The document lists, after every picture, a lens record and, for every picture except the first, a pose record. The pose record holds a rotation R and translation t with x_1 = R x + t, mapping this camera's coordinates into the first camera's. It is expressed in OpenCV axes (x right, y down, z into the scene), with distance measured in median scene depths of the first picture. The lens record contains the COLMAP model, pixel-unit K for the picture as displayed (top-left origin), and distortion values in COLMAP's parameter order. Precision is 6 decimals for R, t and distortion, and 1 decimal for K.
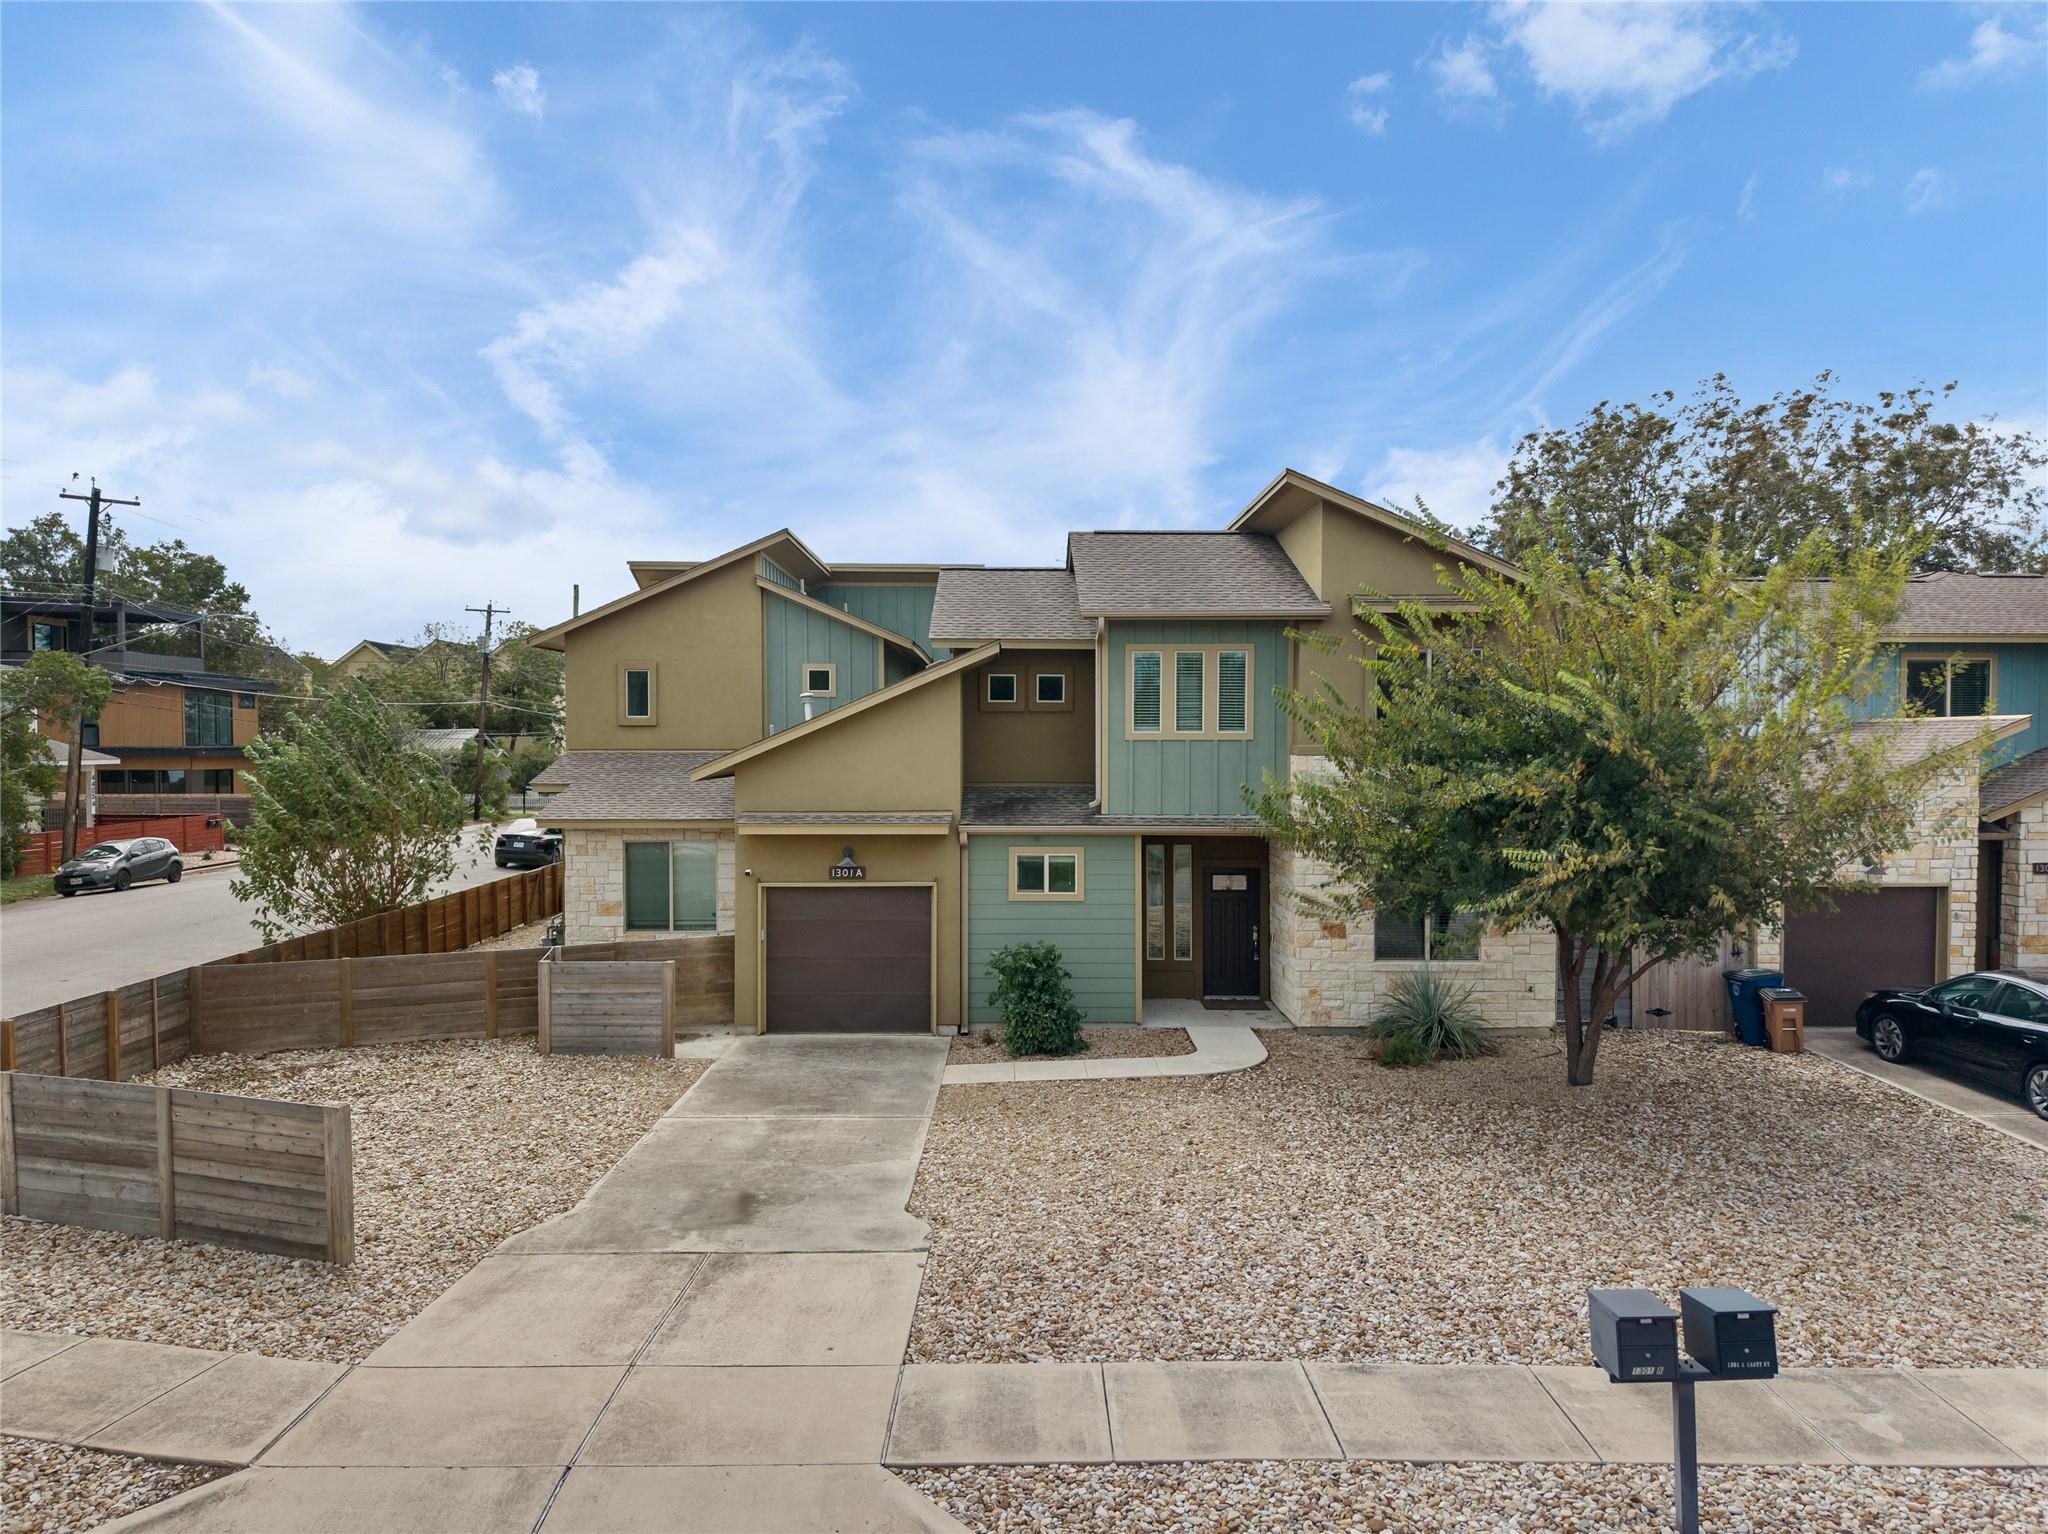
lens RADIAL K [[1393.1, 0, 1024.0], [0, 1393.1, 767.0], [0, 0, 1]] dist [-0.018948, 0.027111]
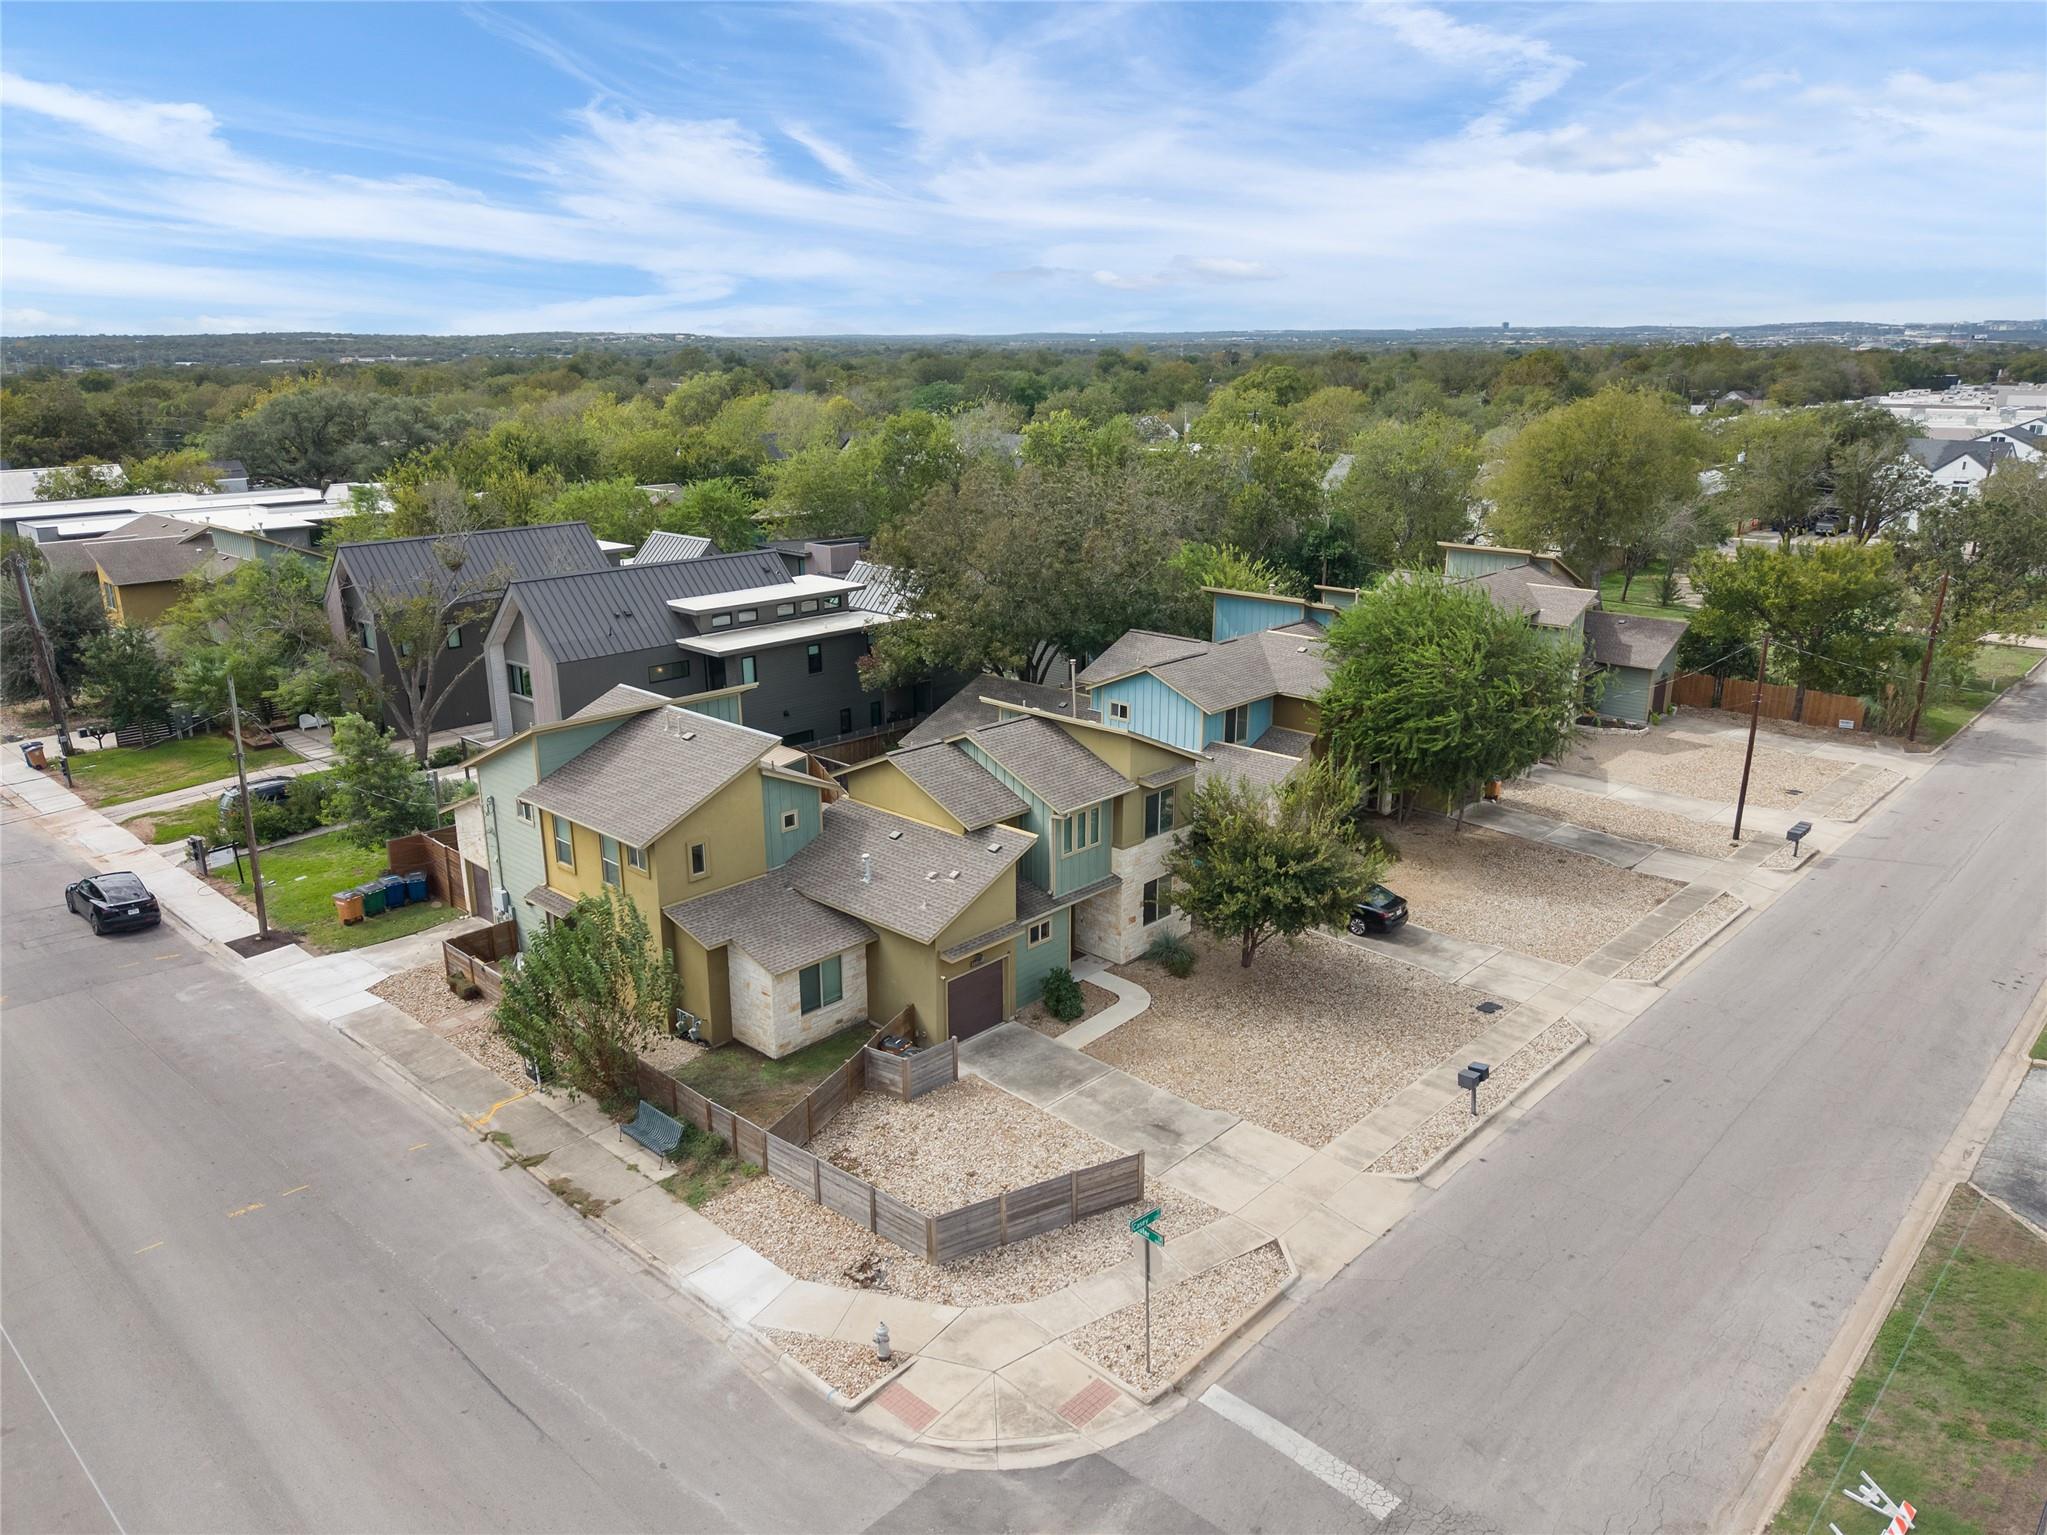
lens RADIAL K [[1418.1, 0, 1023.5], [0, 1418.1, 767.5], [0, 0, 1]] dist [0.032795, -0.000817]
pose [[0.696628, -0.207497, 0.686771, -2.127157], [0.018547, 0.962151, 0.271886, -1.117373], [-0.717193, -0.176666, 0.674109, -0.558299]]
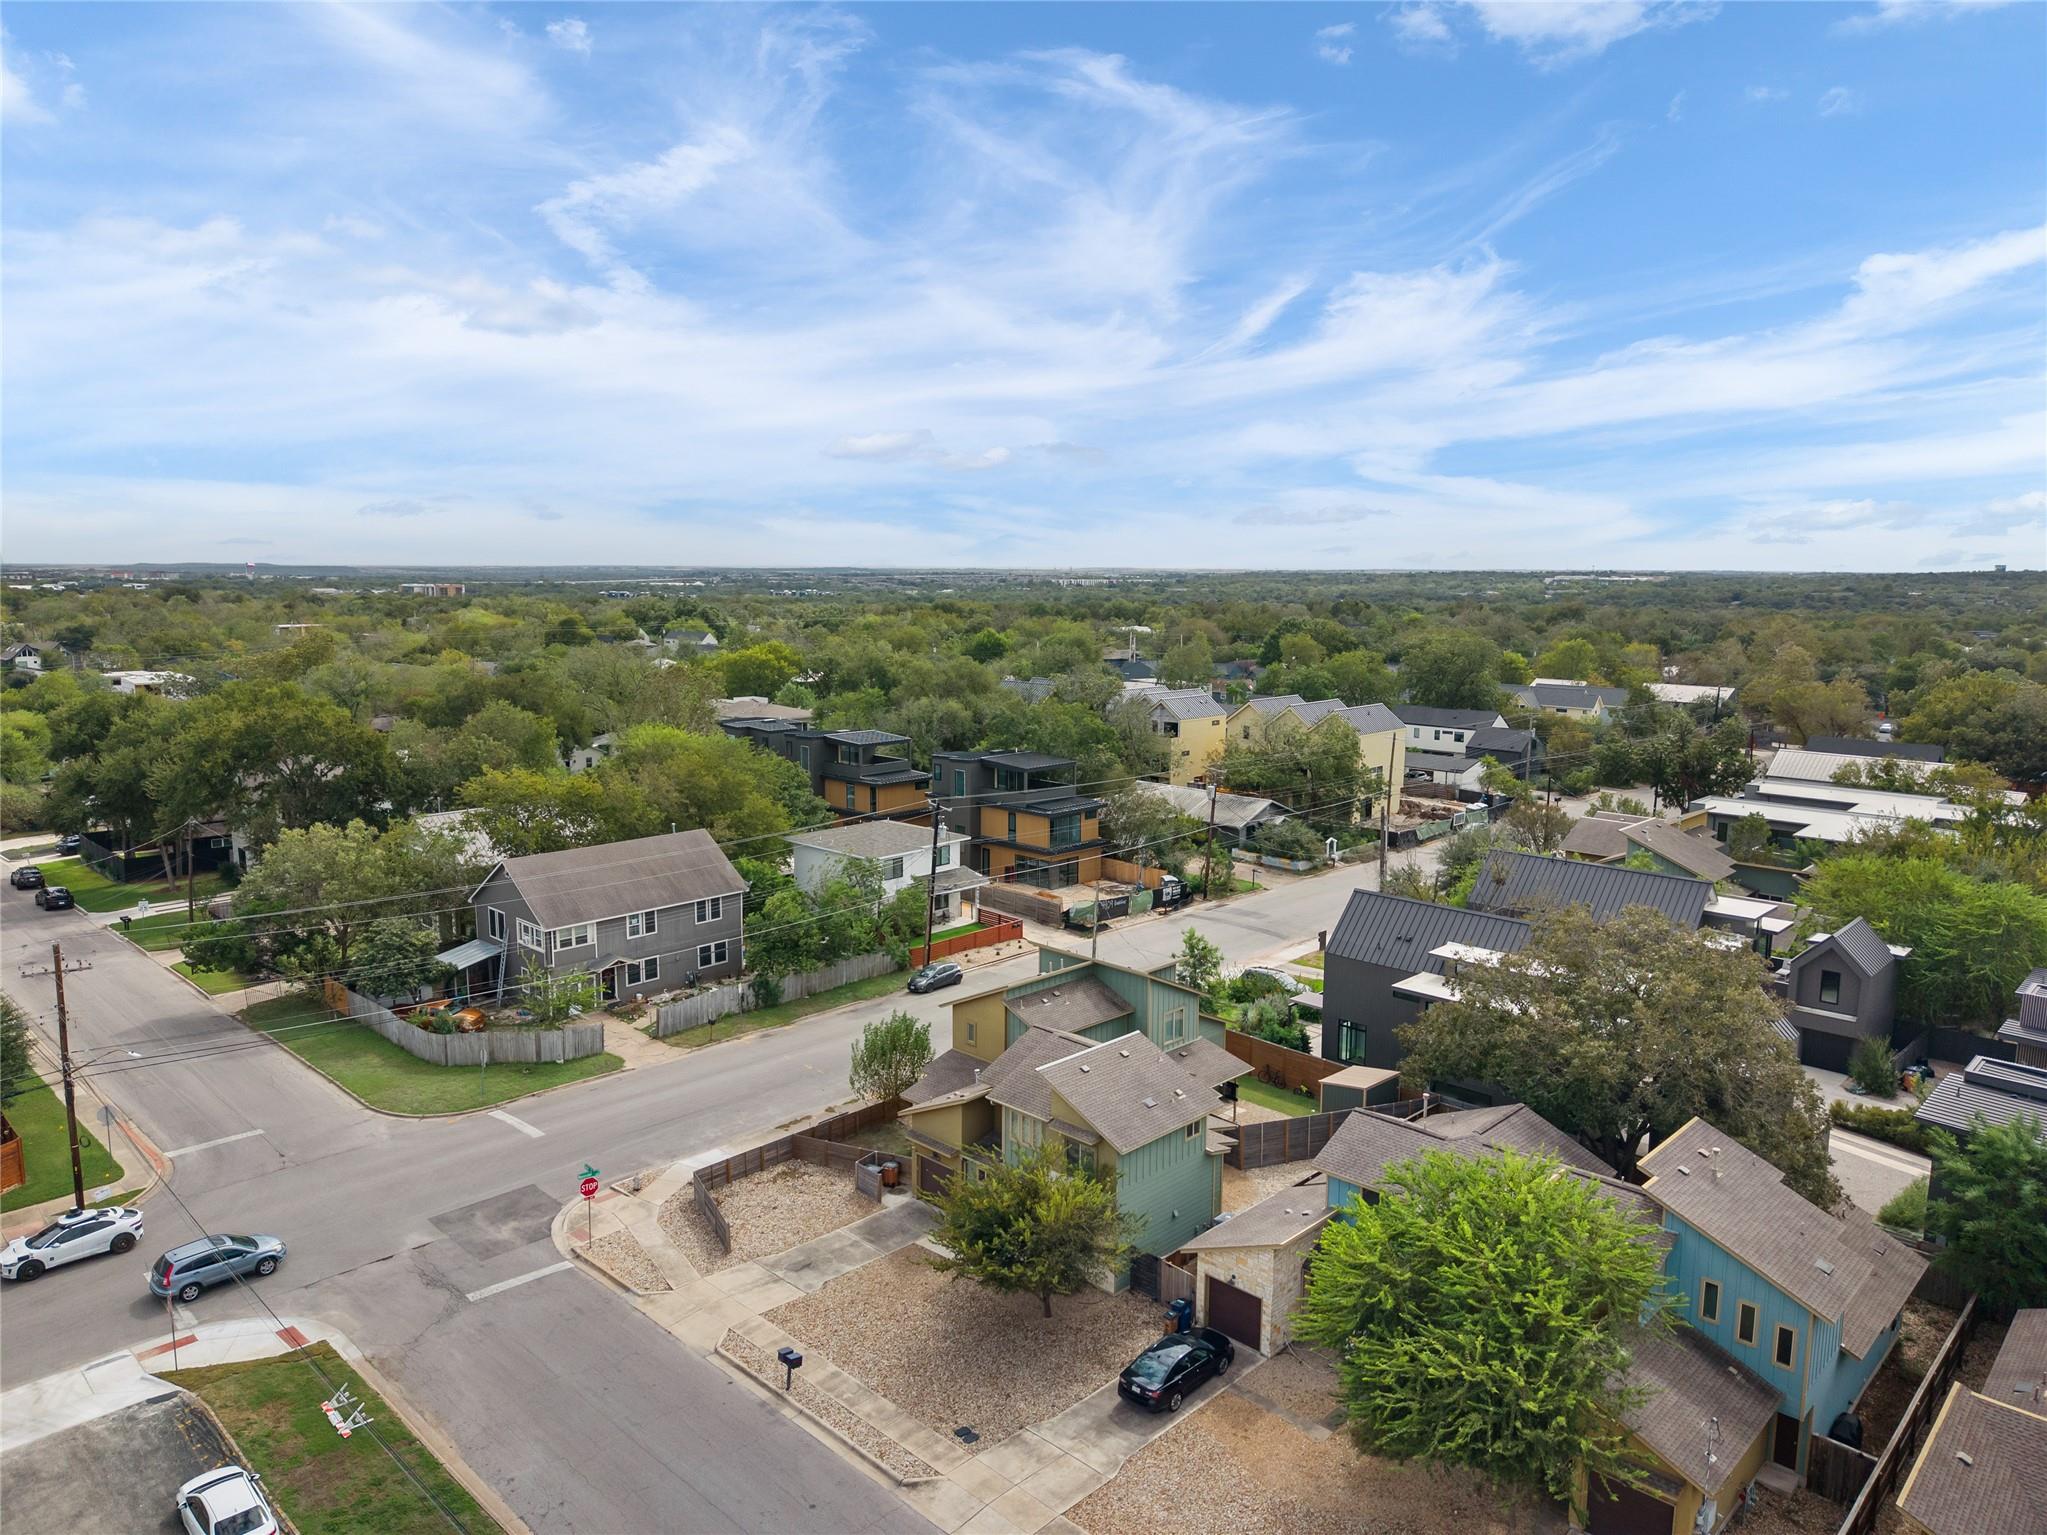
lens RADIAL K [[1371.6, 0, 1023.5], [0, 1371.6, 767.5], [0, 0, 1]] dist [0.015562, -0.002240]
pose [[0.709527, 0.108890, -0.696214, 3.005719], [-0.022377, 0.990972, 0.132186, -1.753036], [0.704323, -0.078210, 0.705559, -1.375566]]
